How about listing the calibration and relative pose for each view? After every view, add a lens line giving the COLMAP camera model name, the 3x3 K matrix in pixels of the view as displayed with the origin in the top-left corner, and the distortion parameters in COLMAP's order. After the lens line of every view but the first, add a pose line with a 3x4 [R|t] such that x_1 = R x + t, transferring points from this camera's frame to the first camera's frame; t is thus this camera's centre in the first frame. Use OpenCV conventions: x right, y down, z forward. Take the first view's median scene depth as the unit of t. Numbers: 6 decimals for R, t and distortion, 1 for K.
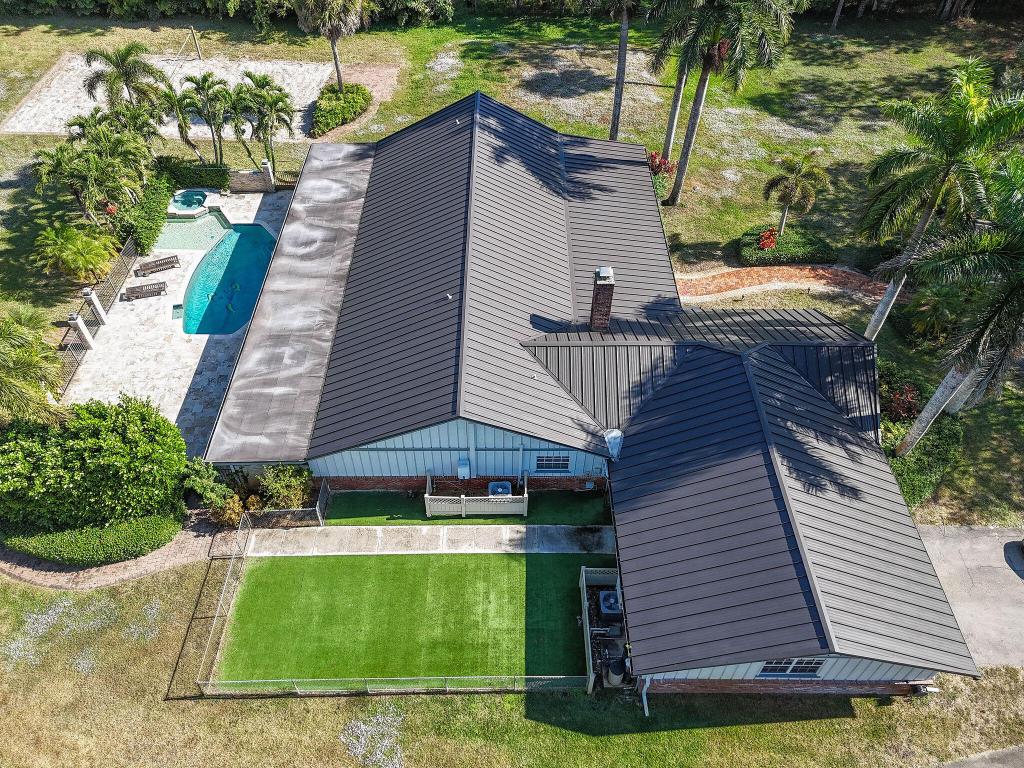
lens RADIAL K [[784.1, 0, 517.8], [0, 784.1, 353.3], [0, 0, 1]] dist [0.009263, 0.000016]
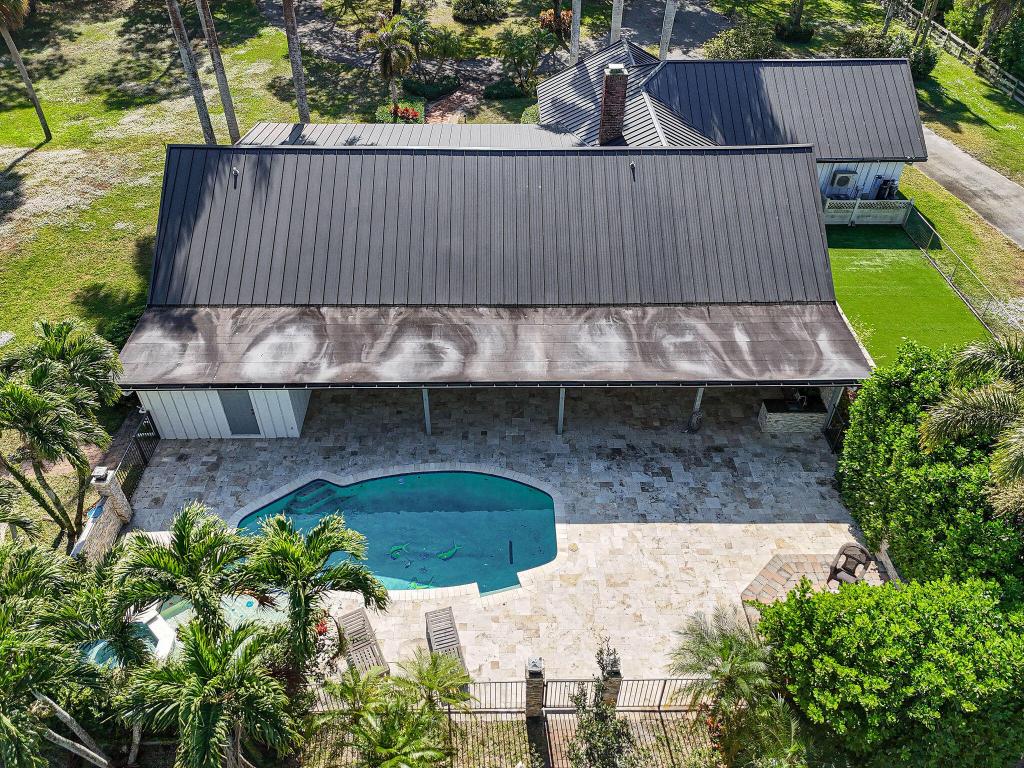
lens RADIAL K [[768.6, 0, 511.5], [0, 768.6, 365.1], [0, 0, 1]] dist [0.056369, -0.044584]
pose [[-0.012499, -0.642107, 0.766513, -0.871015], [0.703661, 0.538988, 0.462984, -0.437090], [-0.710426, 0.545152, 0.445088, 0.797453]]
